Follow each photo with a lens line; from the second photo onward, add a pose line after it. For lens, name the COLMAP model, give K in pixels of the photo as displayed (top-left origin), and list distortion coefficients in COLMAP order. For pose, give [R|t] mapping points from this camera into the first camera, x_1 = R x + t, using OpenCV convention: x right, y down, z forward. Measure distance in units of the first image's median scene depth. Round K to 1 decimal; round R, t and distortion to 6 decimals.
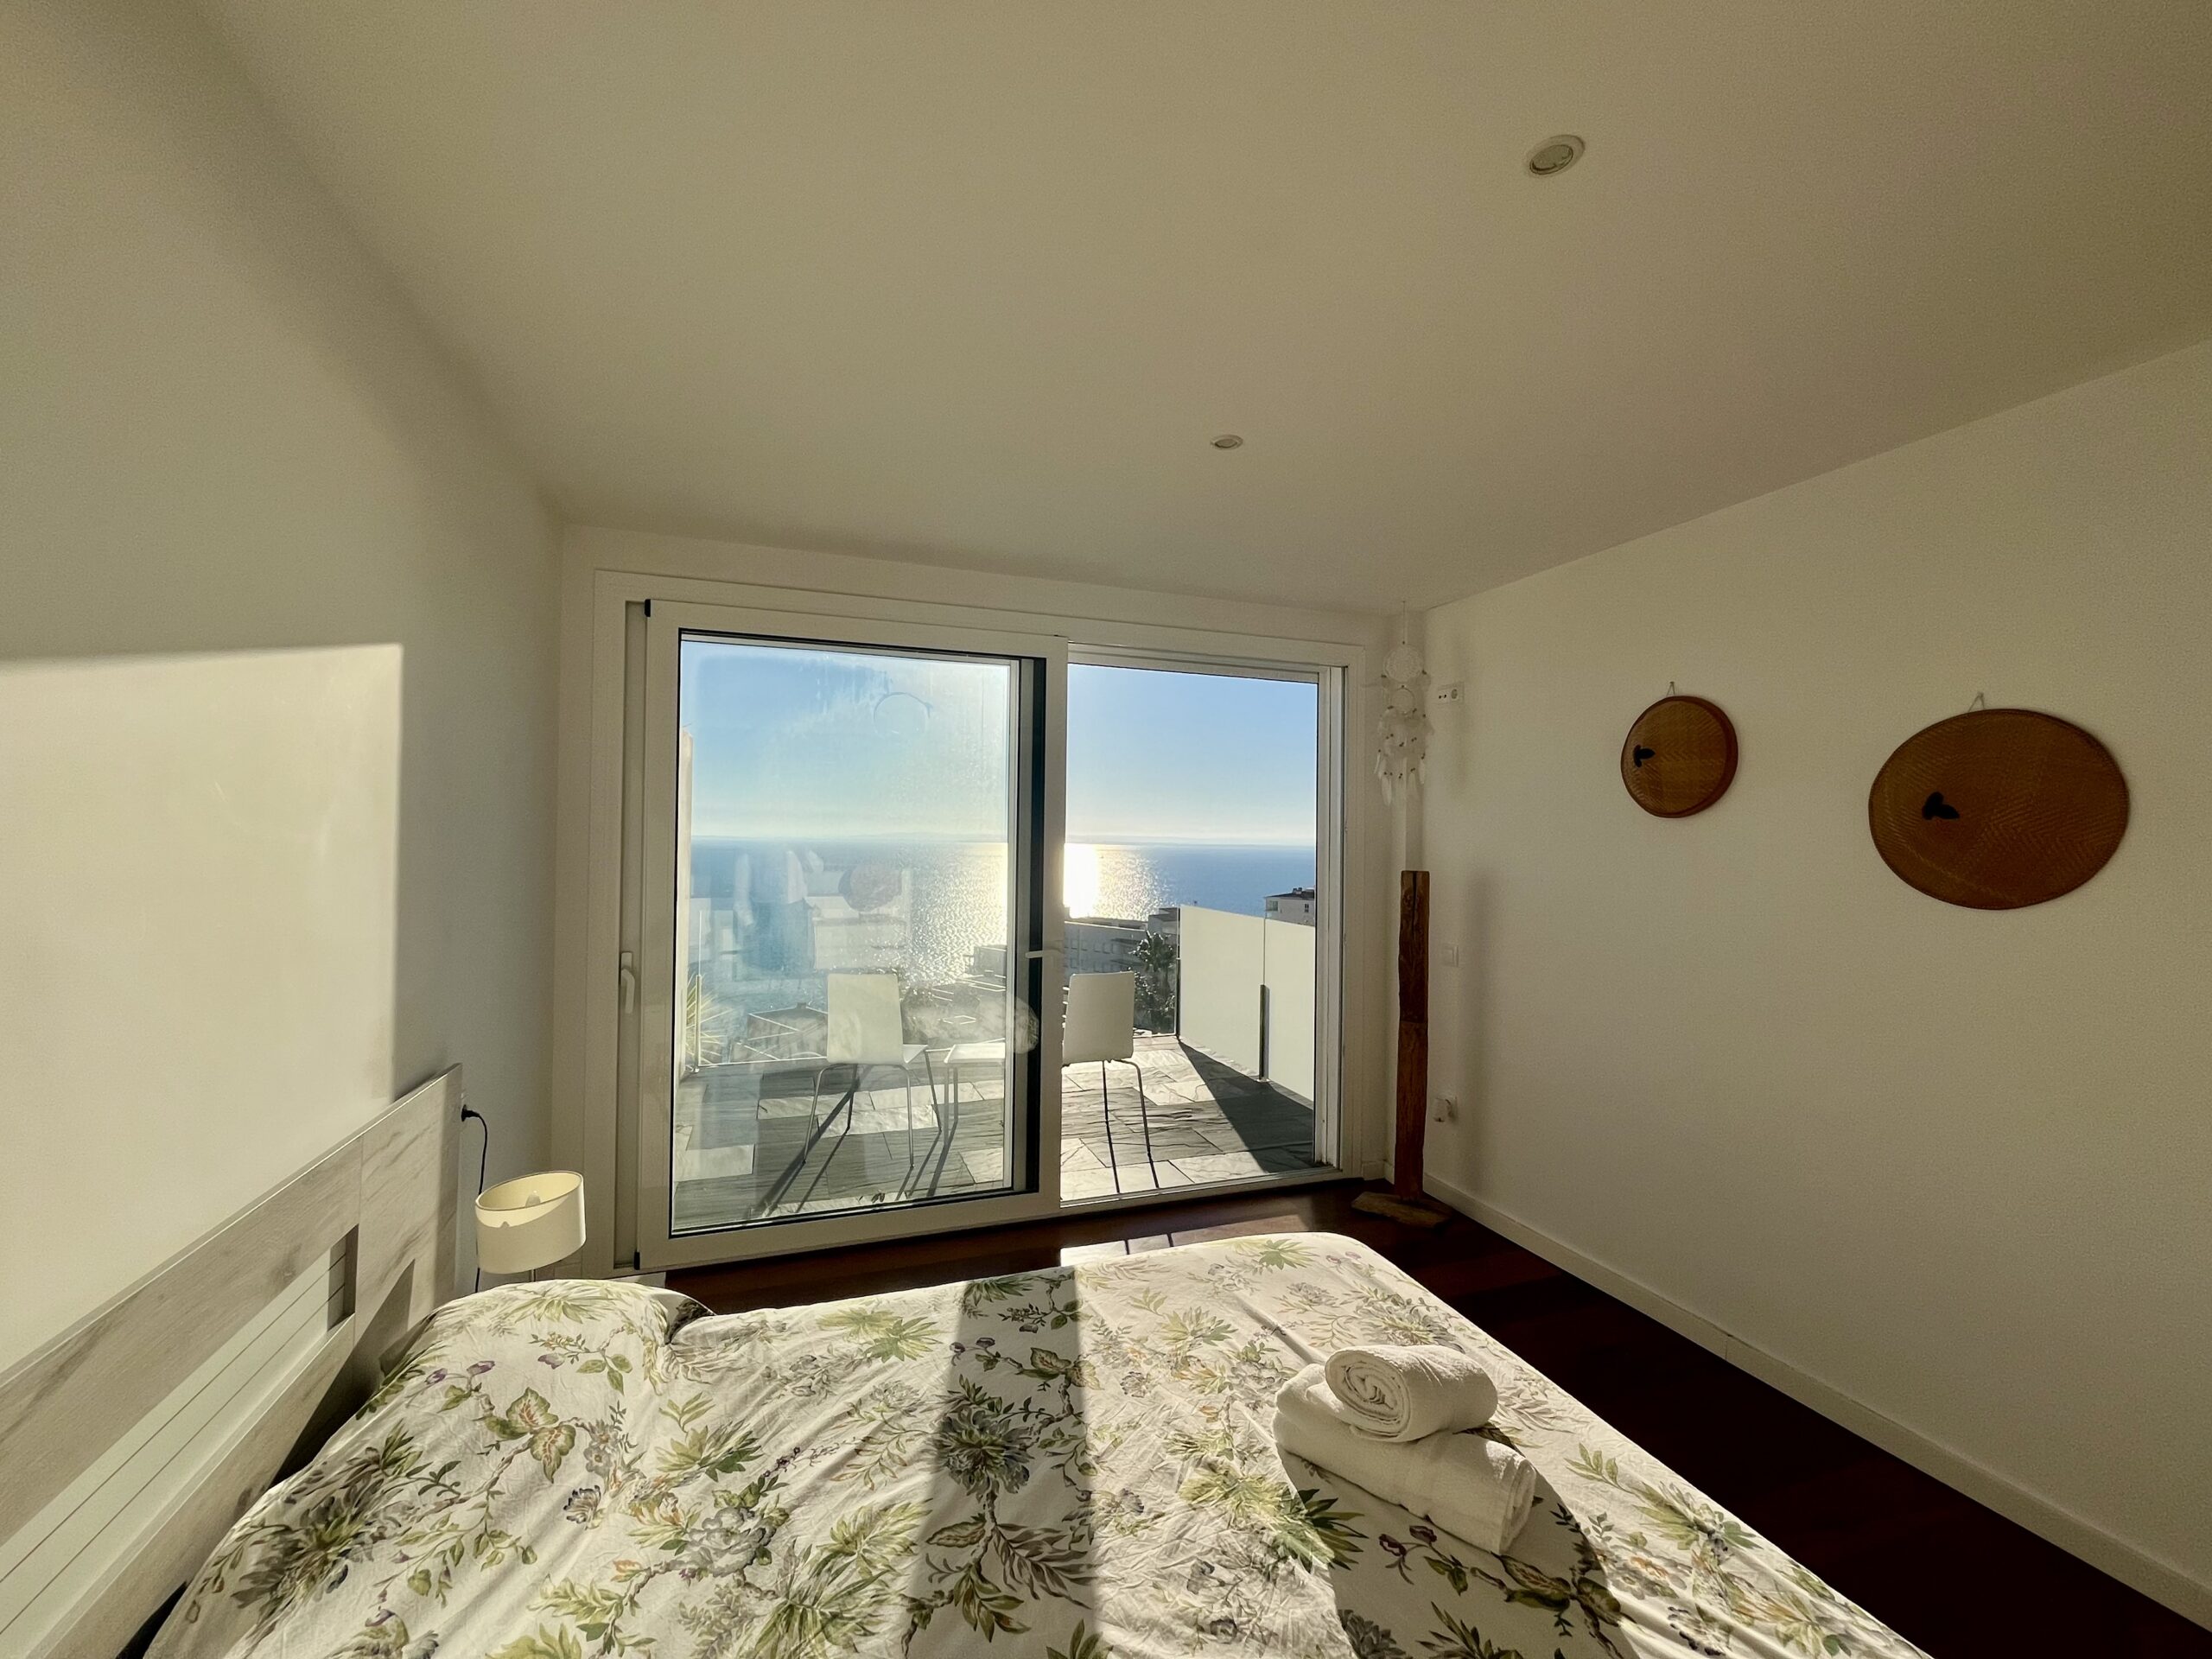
lens RADIAL K [[891.8, 0, 1105.5], [0, 891.8, 832.3], [0, 0, 1]] dist [-0.001433, -0.000521]
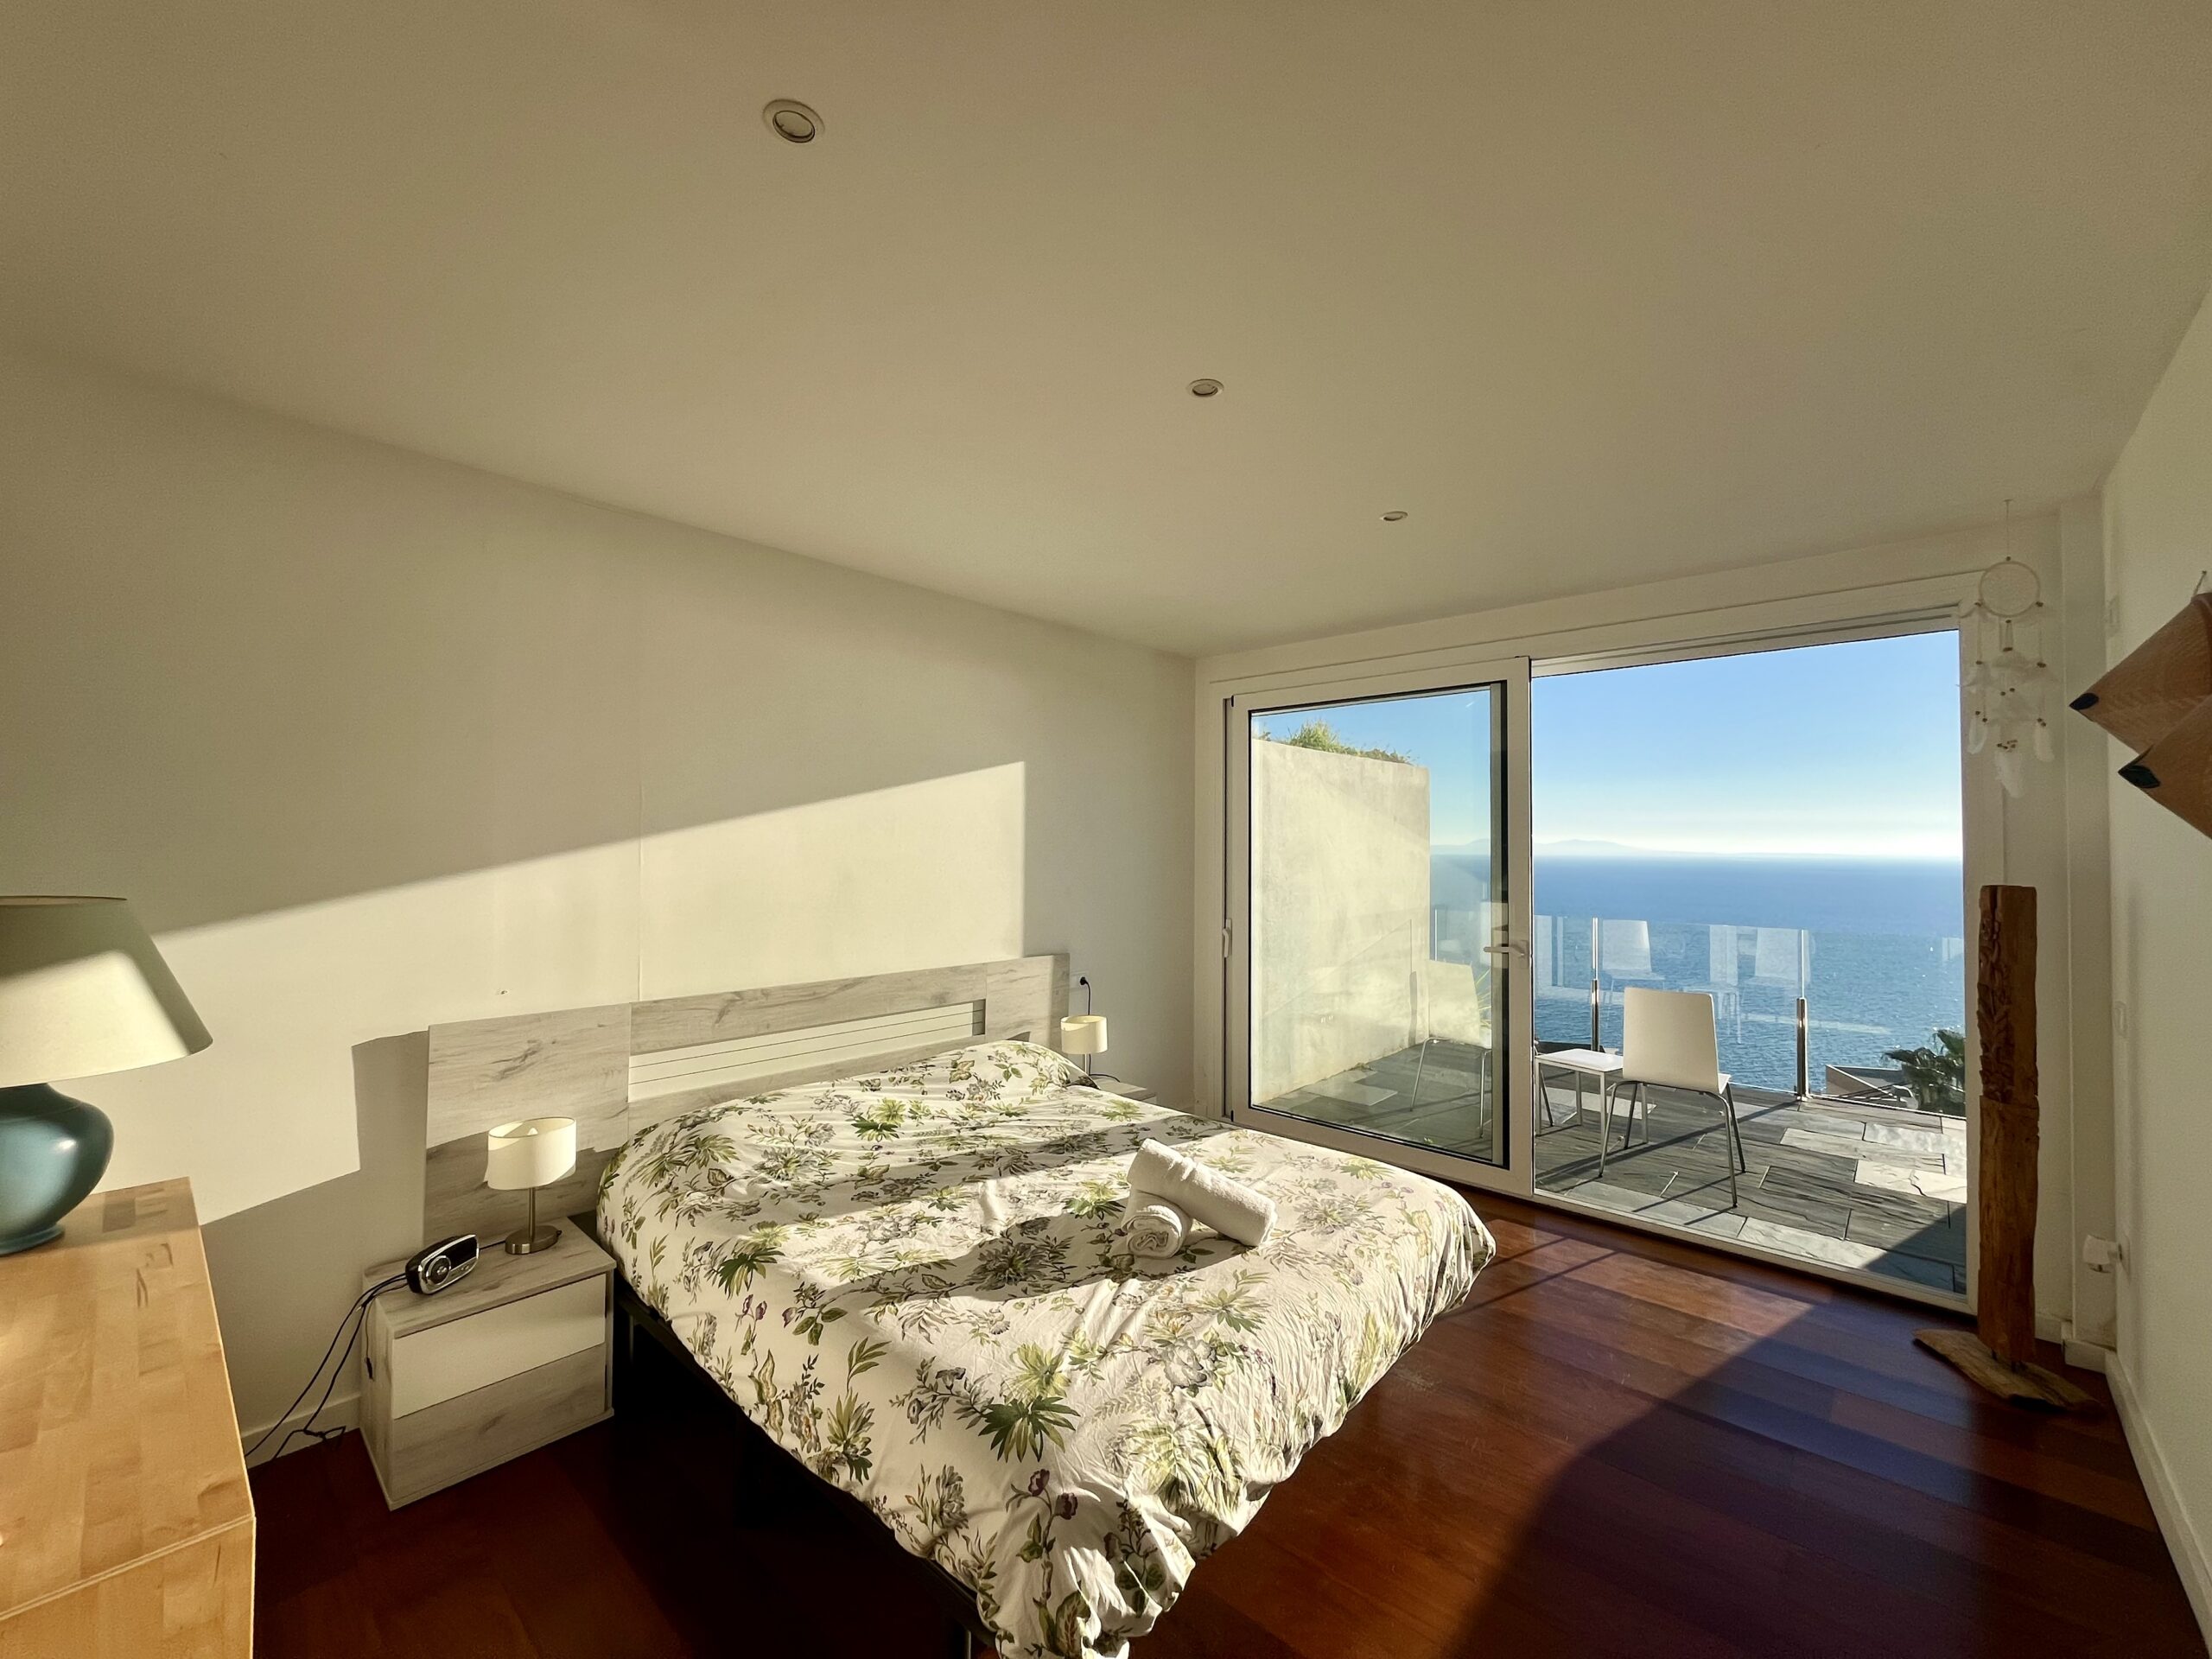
lens RADIAL K [[891.8, 0, 1101.4], [0, 891.8, 833.9], [0, 0, 1]] dist [-0.001433, -0.000521]
pose [[0.470960, -0.019968, -0.881928, 1.528957], [0.003861, 0.999781, -0.020575, 0.032933], [0.882146, 0.006284, 0.470934, 0.109745]]
